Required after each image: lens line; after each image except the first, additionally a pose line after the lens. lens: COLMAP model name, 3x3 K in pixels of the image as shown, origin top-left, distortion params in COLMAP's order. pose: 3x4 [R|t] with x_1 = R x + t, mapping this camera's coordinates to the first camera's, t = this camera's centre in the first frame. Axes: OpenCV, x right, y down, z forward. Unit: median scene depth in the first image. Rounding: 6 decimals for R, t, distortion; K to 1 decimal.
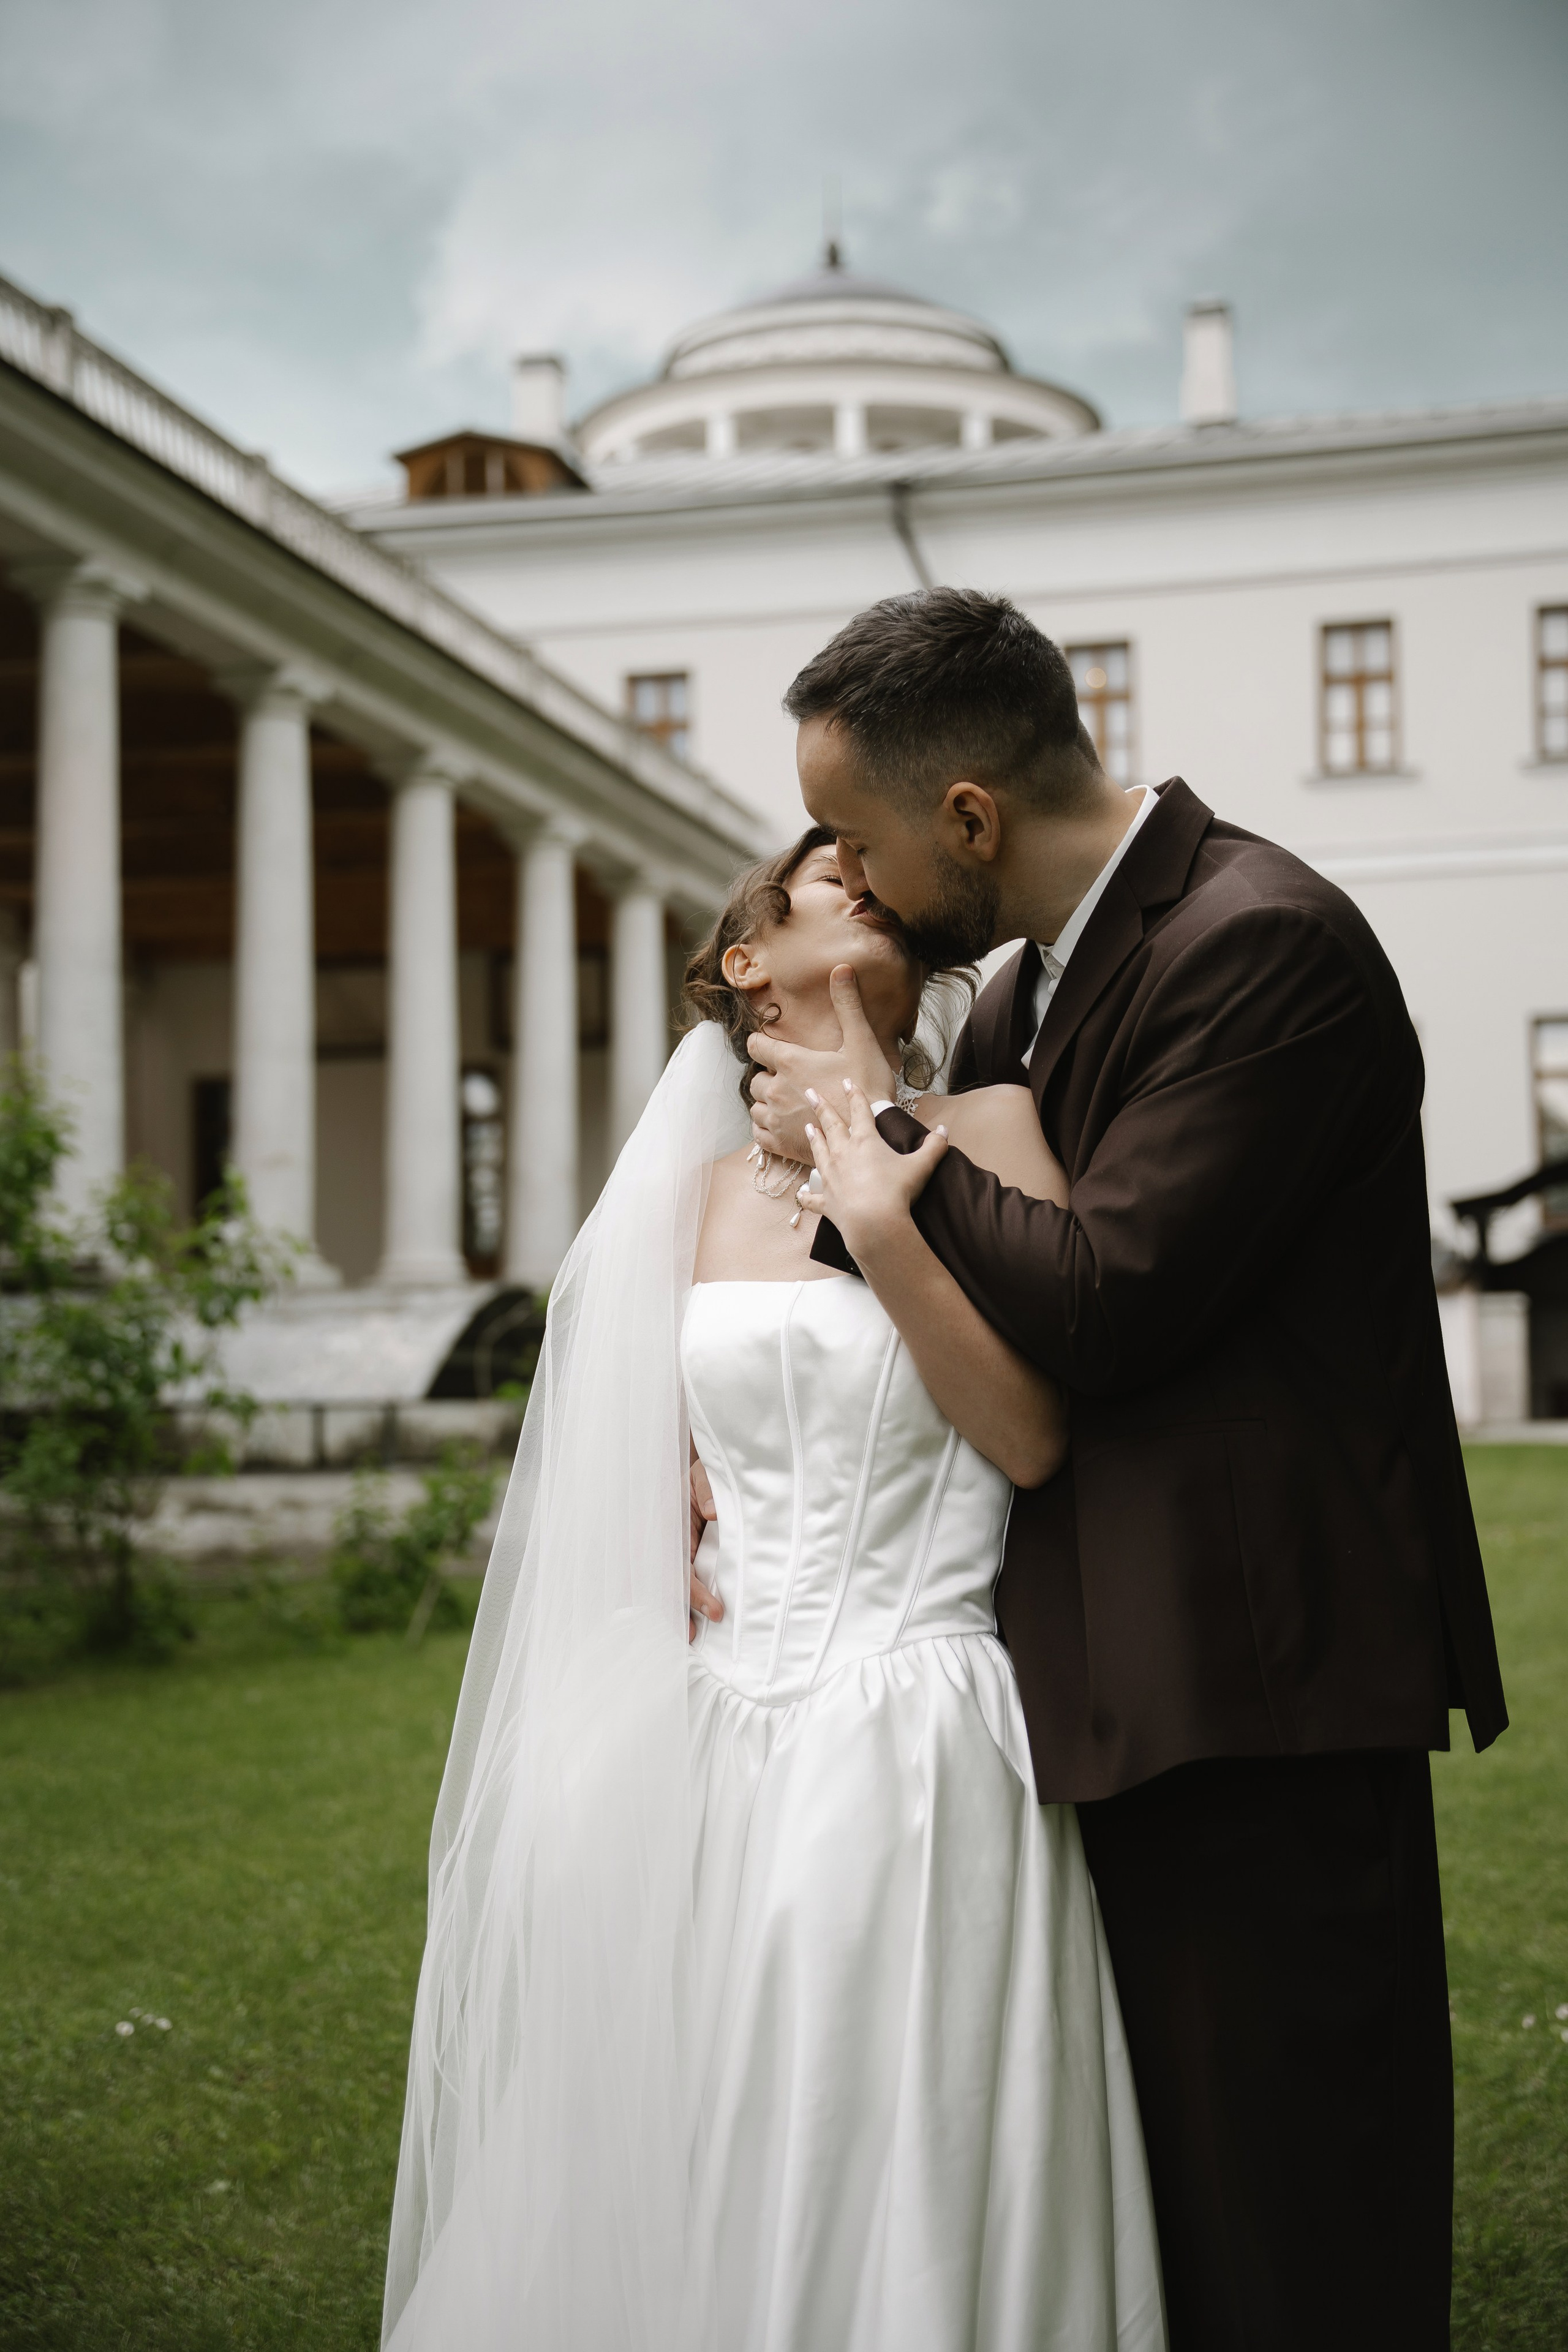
lens RADIAL K [[3382.7, 0, 794.7], [0, 3382.7, 1157.4], [0, 0, 1]] dist [0.215273, 0.046050]
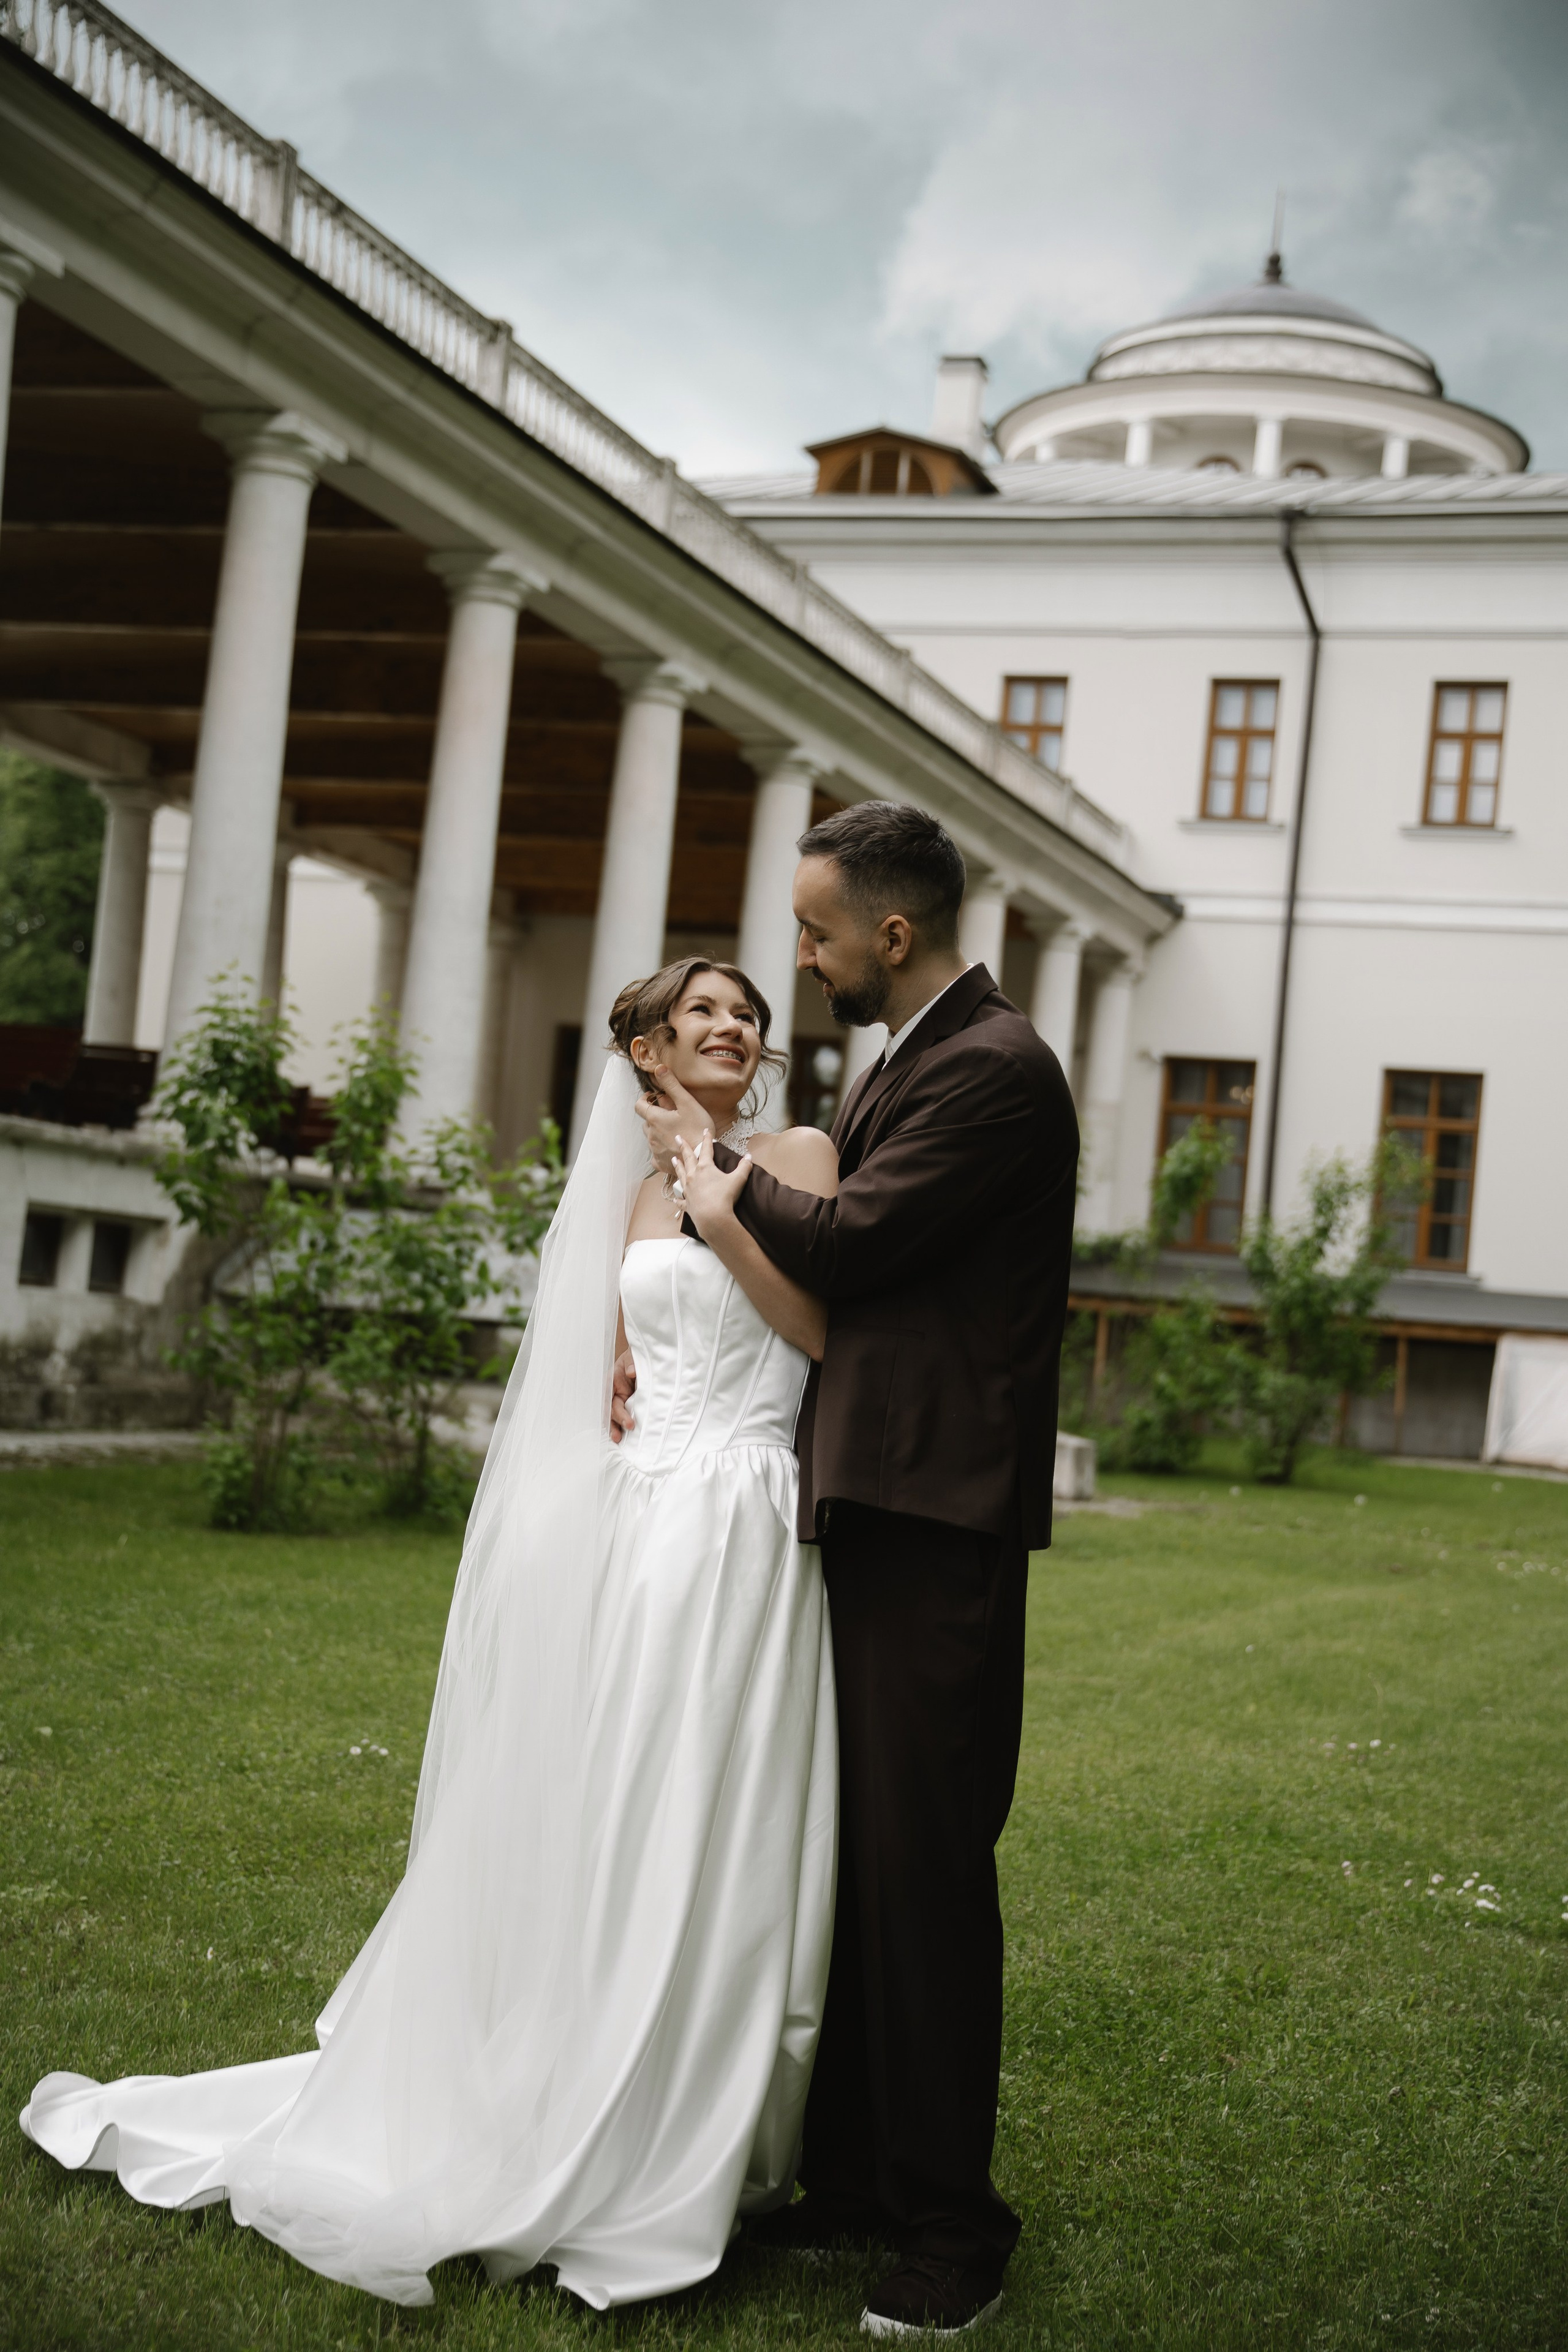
lens RADIAL K [[3387.7, 0, 769.7], [0, 3387.7, 1201.7], [0, 0, 1]] dist [0.188088, 0.091839]
pose [[0.988134, 0.104830, -0.112262, 0.064039], [-0.102632, 0.994400, 0.025193, -0.008564], [0.114275, -0.013372, 0.993359, -0.209234]]
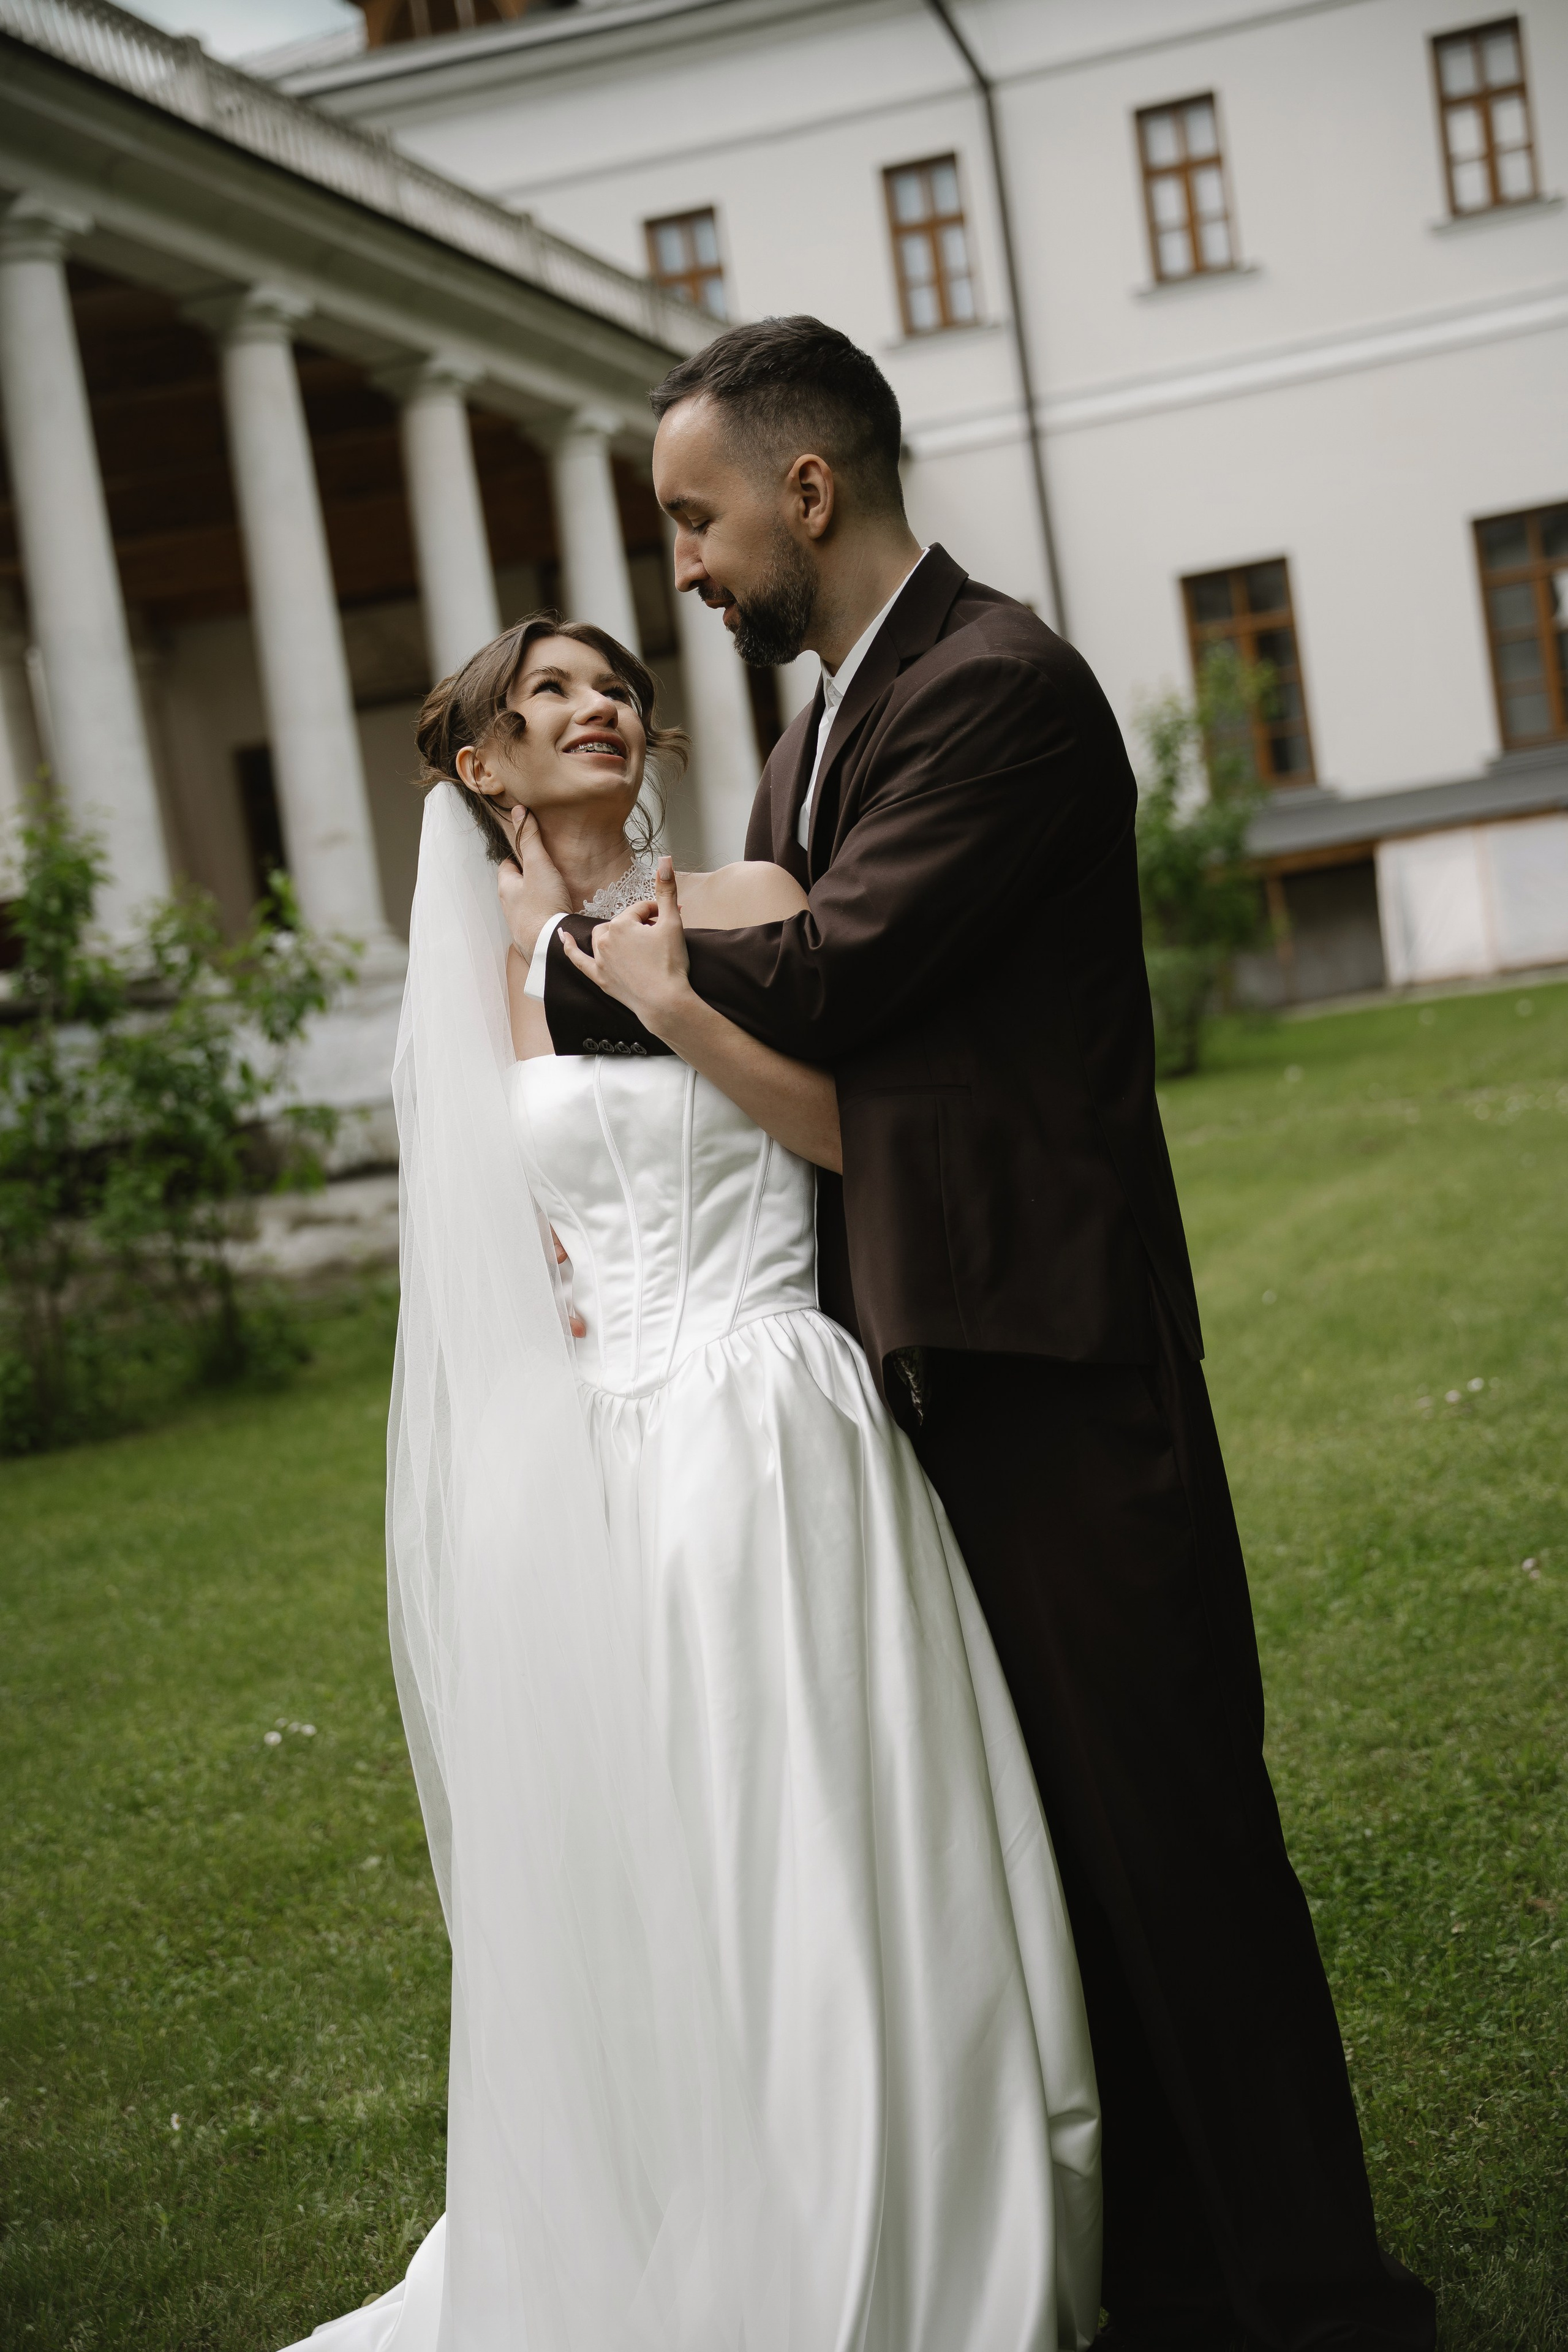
lens RADIAL K [[3796.5, 0, 784.0], [0, 3796.5, 1176.0], [0, 0, 1]] dist [0.289171, 0.019835]
pose [[0.990406, -0.128354, -0.051194, 0.028783], [0.133296, 0.985066, 0.108980, -0.016025], [0.036442, -0.114759, 0.992725, -0.092537]]
